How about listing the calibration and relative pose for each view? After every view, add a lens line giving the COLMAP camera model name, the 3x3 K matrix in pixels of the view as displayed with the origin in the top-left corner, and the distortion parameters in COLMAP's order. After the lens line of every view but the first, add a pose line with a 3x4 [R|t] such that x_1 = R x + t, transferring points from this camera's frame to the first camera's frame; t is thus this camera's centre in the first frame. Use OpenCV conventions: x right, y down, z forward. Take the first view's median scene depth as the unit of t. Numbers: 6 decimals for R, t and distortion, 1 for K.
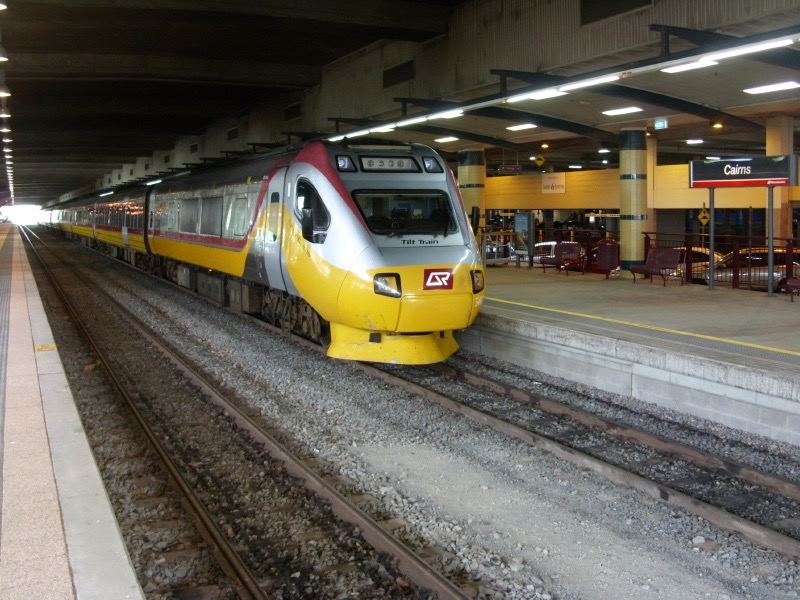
lens RADIAL K [[894.1, 0, 400.0], [0, 894.1, 300.0], [0, 0, 1]] dist [-0.225450, 0.194992]
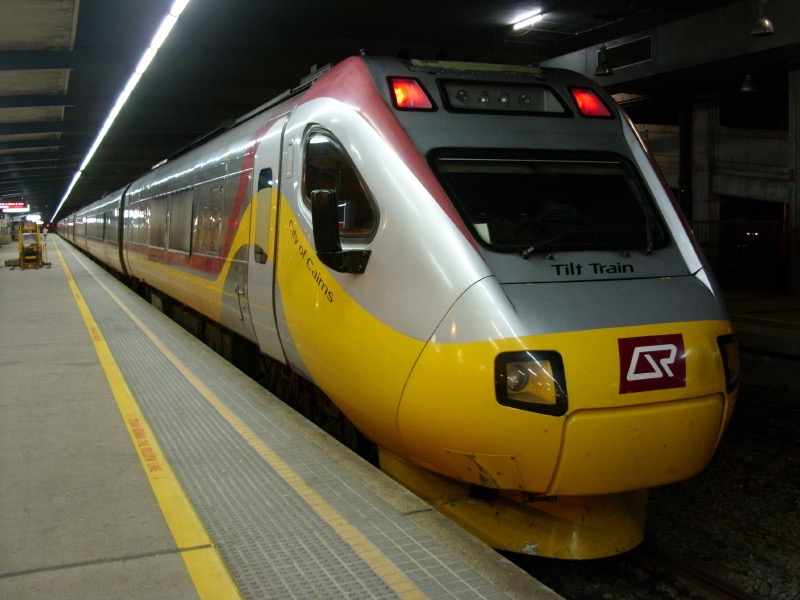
lens RADIAL K [[894.1, 0, 400.0], [0, 894.1, 300.0], [0, 0, 1]] dist [-0.225450, 0.194992]
pose [[0.999419, -0.003225, -0.033941, -0.056197], [0.002728, 0.999888, -0.014686, -0.045682], [0.033985, 0.014585, 0.999316, 0.598183]]
